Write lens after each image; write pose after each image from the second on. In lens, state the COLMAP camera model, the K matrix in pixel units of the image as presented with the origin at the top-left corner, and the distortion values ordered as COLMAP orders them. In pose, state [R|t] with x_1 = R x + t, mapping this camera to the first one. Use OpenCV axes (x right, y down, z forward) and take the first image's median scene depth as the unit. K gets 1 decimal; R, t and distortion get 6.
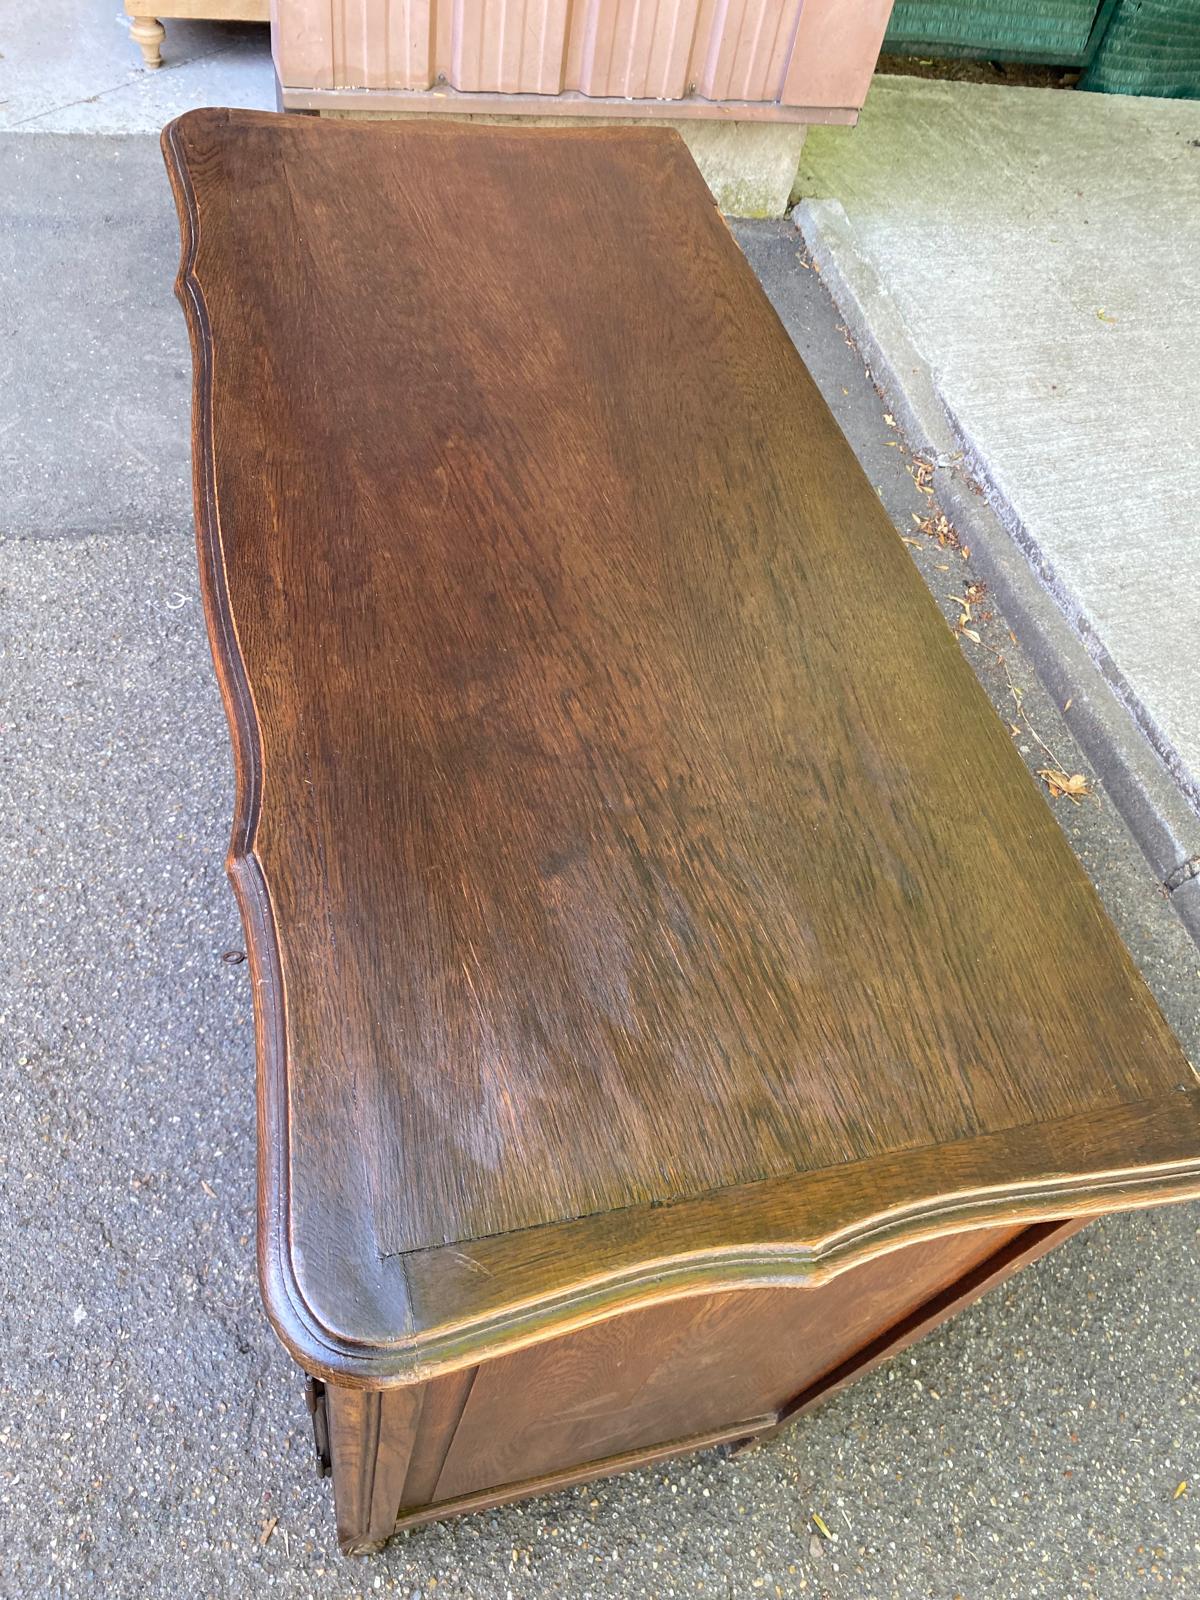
lens RADIAL K [[1225.3, 0, 605.1], [0, 1225.3, 777.6], [0, 0, 1]] dist [0.001542, -0.001221]
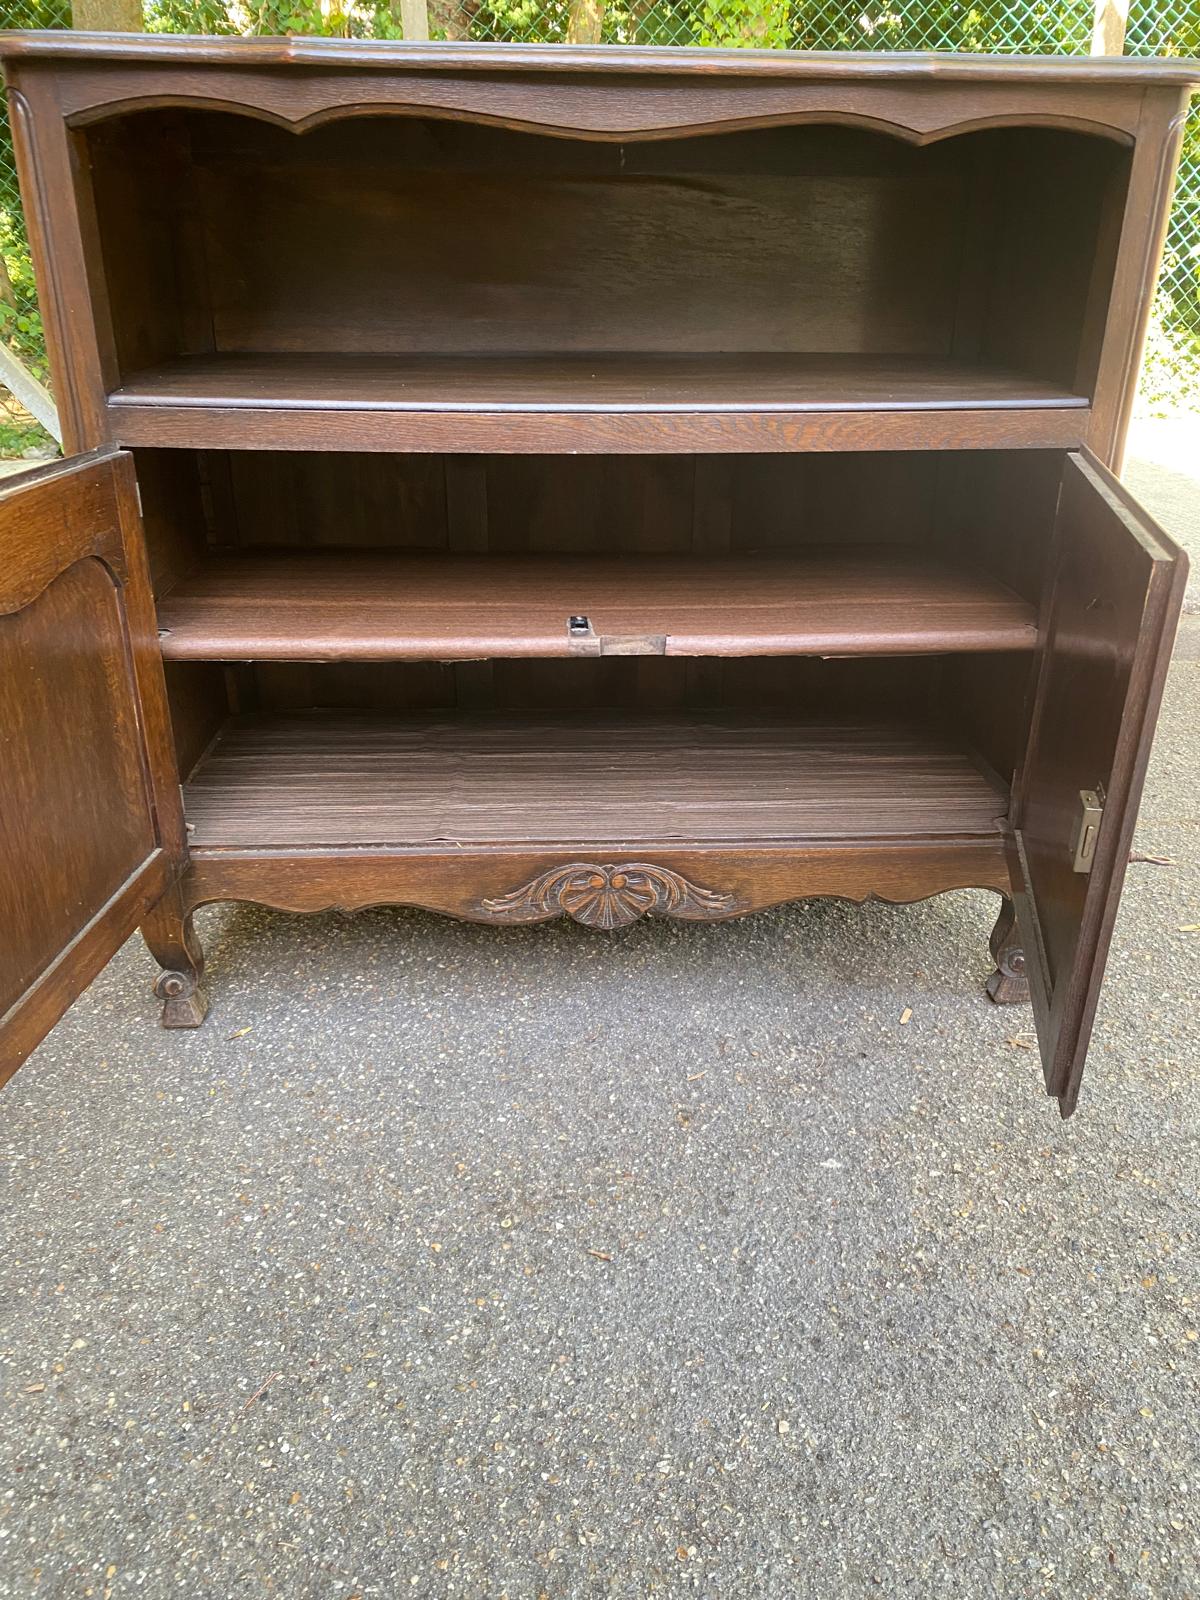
lens RADIAL K [[1225.3, 0, 608.2], [0, 1225.3, 794.3], [0, 0, 1]] dist [0.001542, -0.001221]
pose [[0.185013, -0.538791, 0.821873, -1.063079], [0.791814, 0.577068, 0.200059, -0.019400], [-0.582066, 0.613757, 0.533387, 0.470658]]
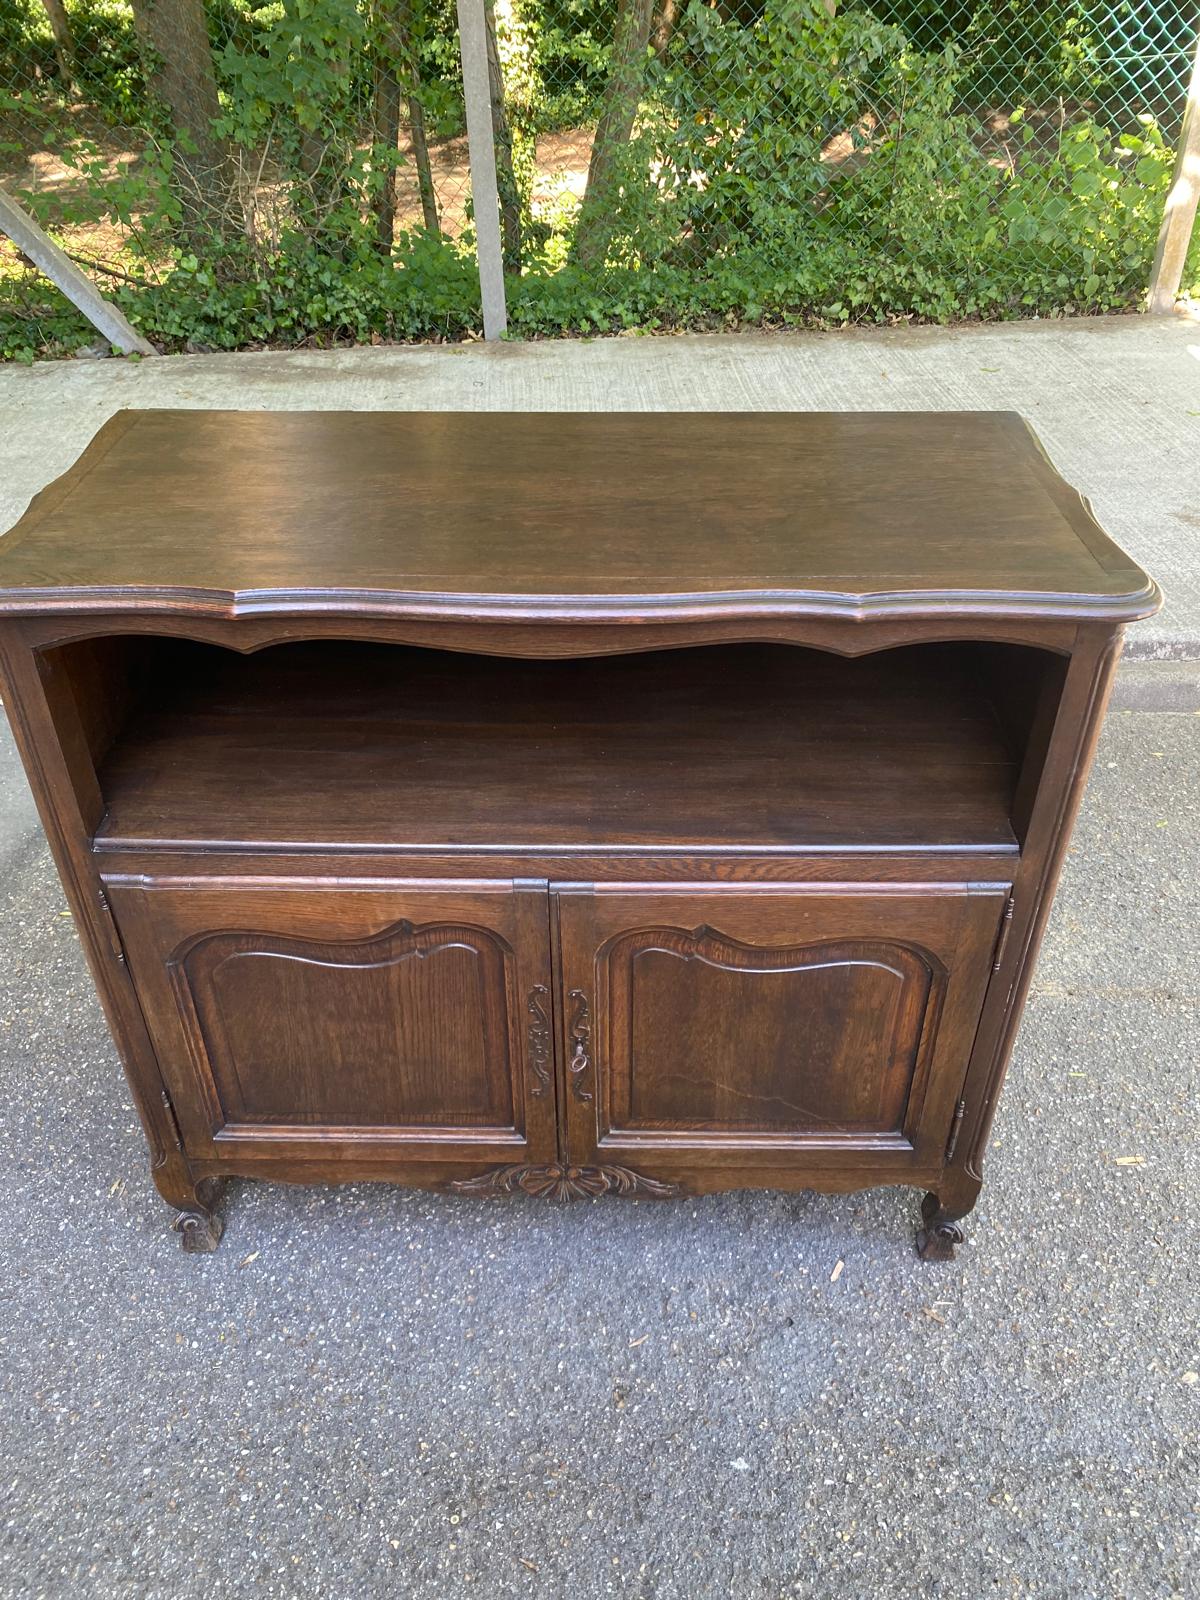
lens RADIAL K [[1225.3, 0, 585.9], [0, 1225.3, 767.2], [0, 0, 1]] dist [0.001542, -0.001221]
pose [[0.263456, -0.674603, 0.689566, -0.791579], [0.795478, 0.556298, 0.240306, -0.236057], [-0.545715, 0.485225, 0.683192, 0.095428]]
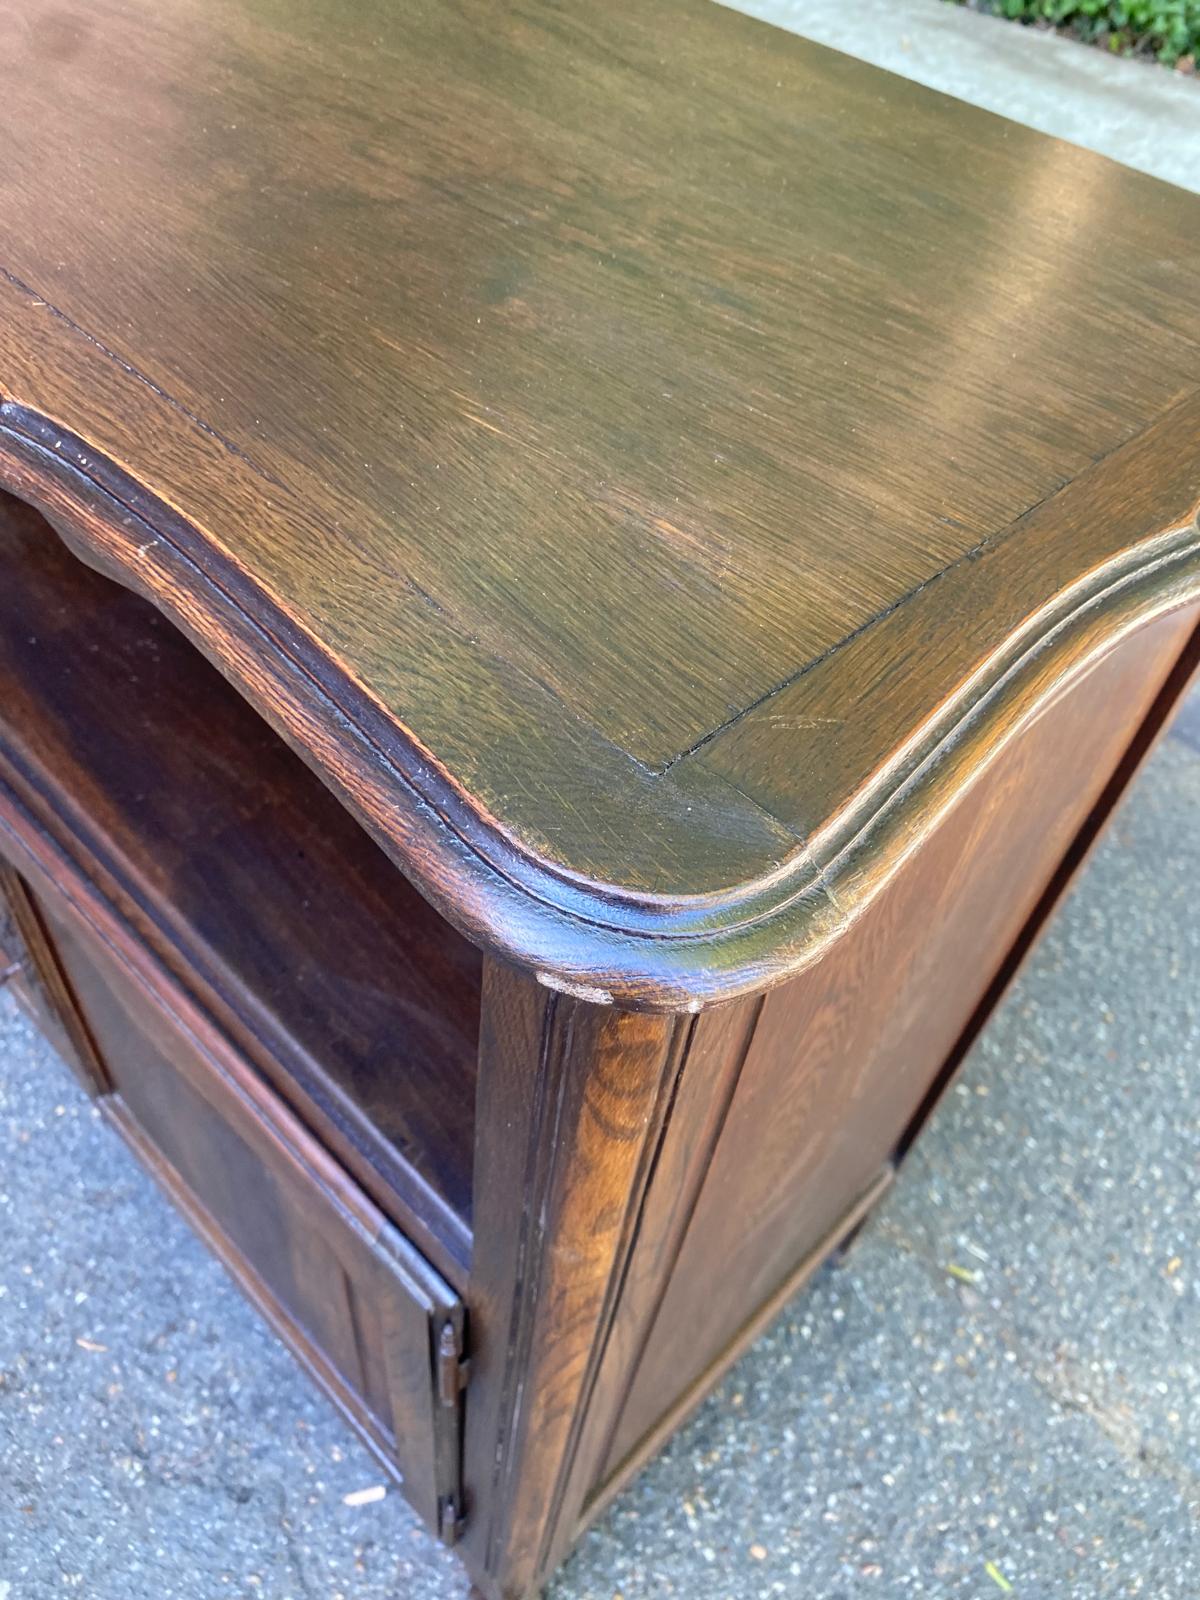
lens RADIAL K [[1225.3, 0, 618.7], [0, 1225.3, 760.0], [0, 0, 1]] dist [0.001542, -0.001221]
pose [[0.855433, -0.426577, 0.293713, -0.134104], [0.433699, 0.899985, 0.043964, 0.140311], [-0.283091, 0.089775, 0.954882, 0.206250]]
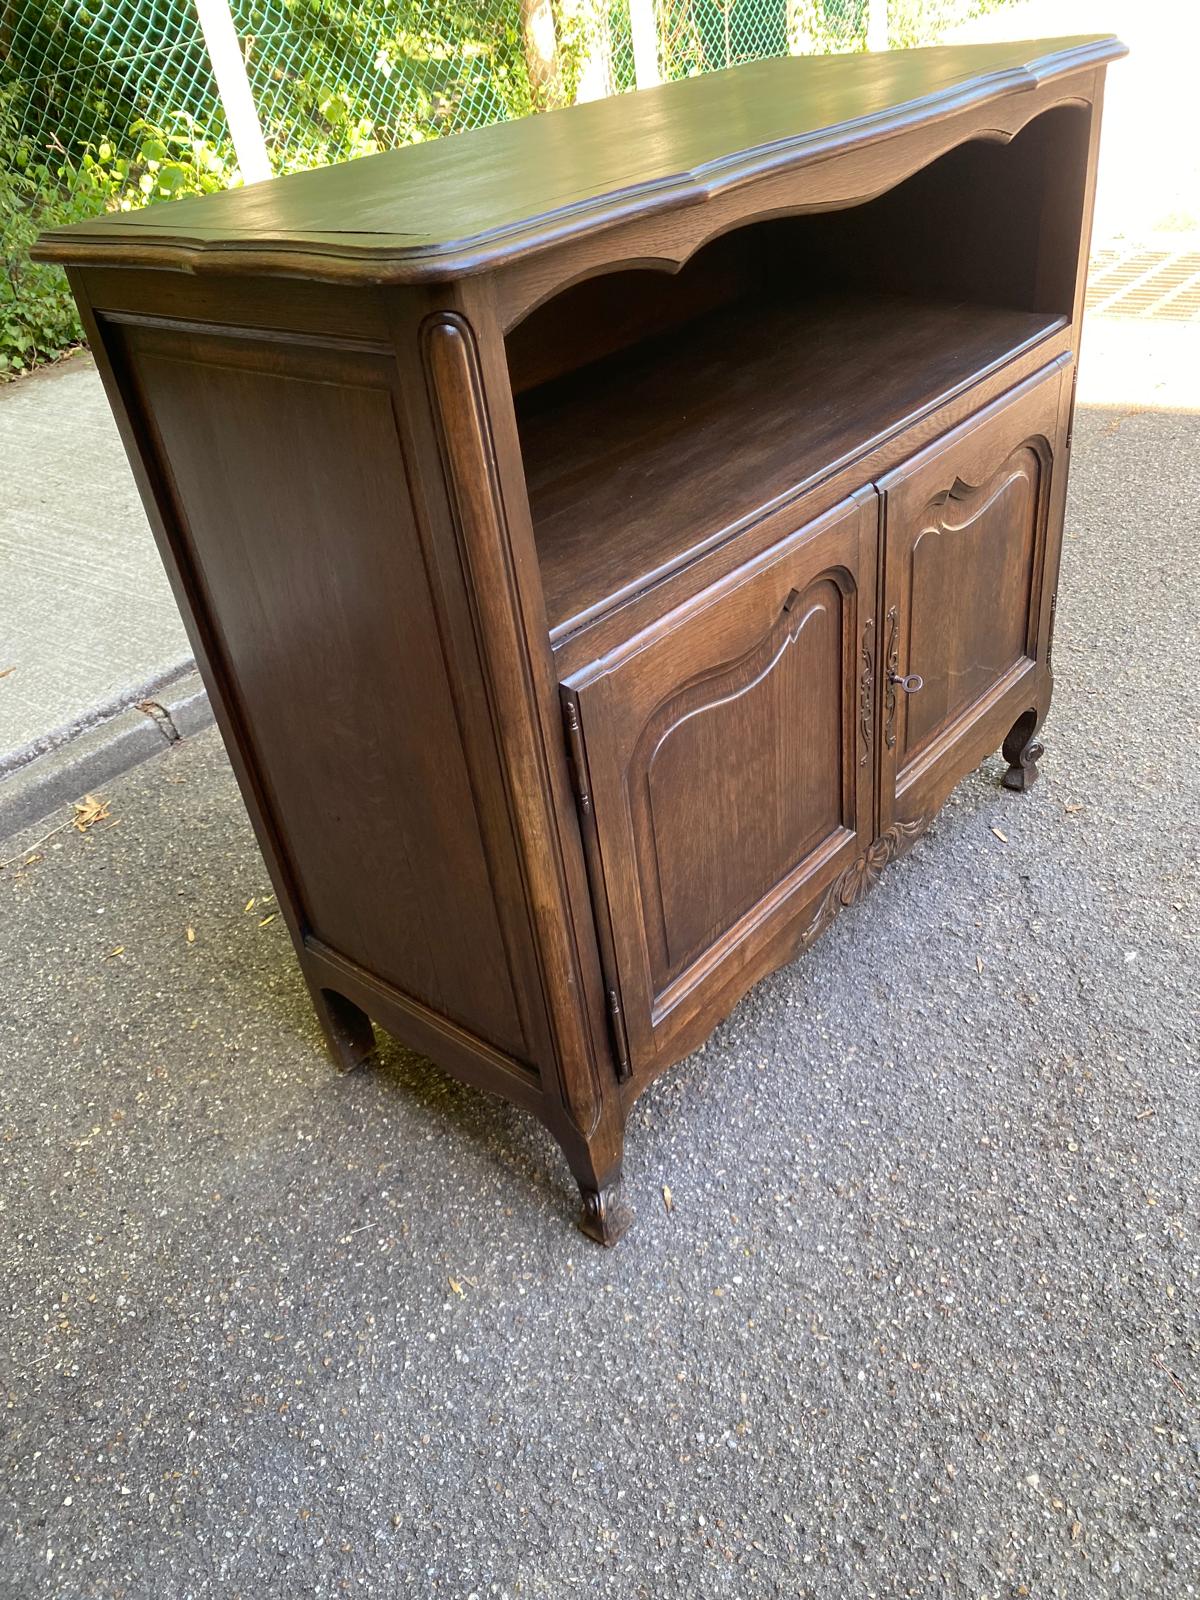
lens RADIAL K [[1225.3, 0, 590.4], [0, 1225.3, 791.2], [0, 0, 1]] dist [0.001542, -0.001221]
pose [[-0.574704, -0.531516, 0.622259, -0.778632], [0.666233, 0.137683, 0.732923, -0.747718], [-0.475235, 0.835783, 0.274987, 0.818478]]
